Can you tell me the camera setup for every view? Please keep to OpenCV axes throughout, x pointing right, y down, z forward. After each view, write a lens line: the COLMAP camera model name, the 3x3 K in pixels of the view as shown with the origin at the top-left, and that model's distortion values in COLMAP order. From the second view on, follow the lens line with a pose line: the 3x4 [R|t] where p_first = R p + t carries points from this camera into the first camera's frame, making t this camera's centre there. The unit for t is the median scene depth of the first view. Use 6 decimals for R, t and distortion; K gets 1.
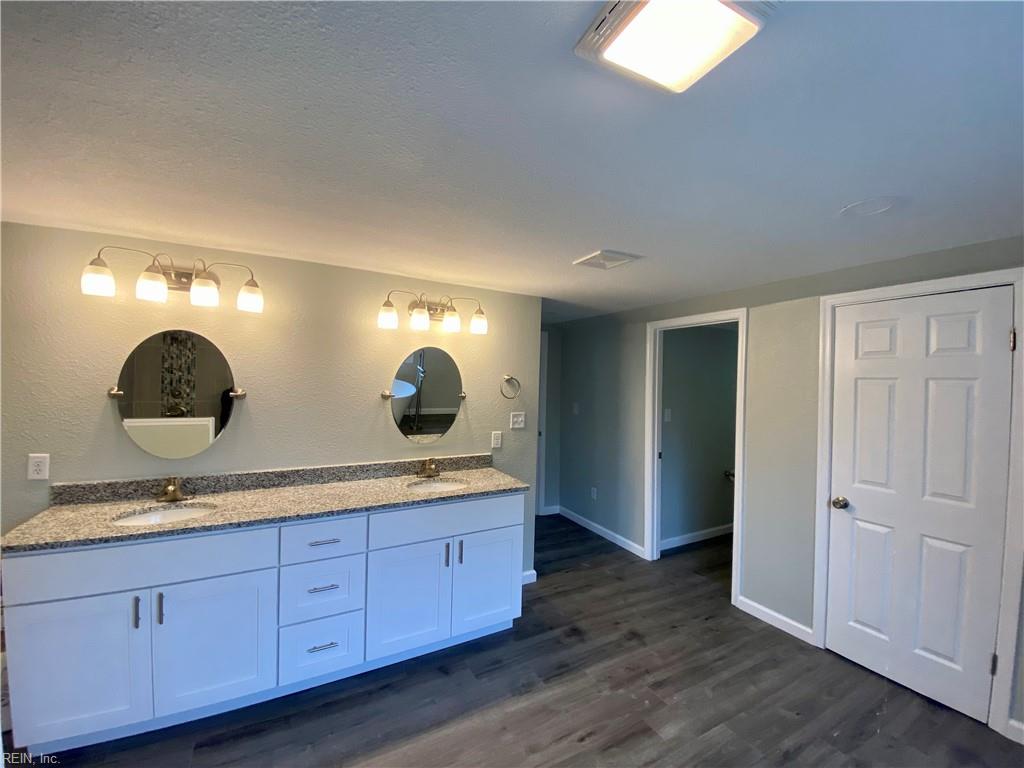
lens RADIAL K [[405.4, 0, 552.8], [0, 405.4, 378.0], [0, 0, 1]] dist [0.027971, -0.016948]
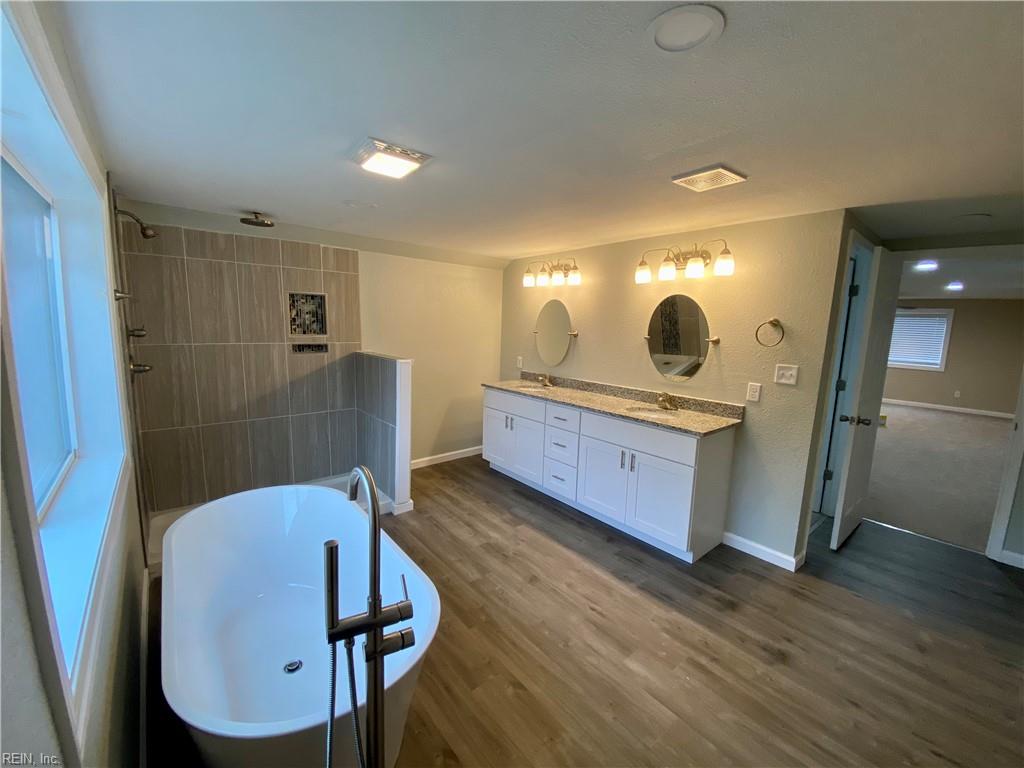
lens RADIAL K [[415.8, 0, 512.0], [0, 415.8, 384.0], [0, 0, 1]] dist [0.028055, -0.024947]
pose [[0.179957, 0.117329, -0.976652, 0.909135], [-0.020949, 0.993093, 0.115444, 0.051954], [0.983451, -0.000315, 0.181172, 0.411275]]
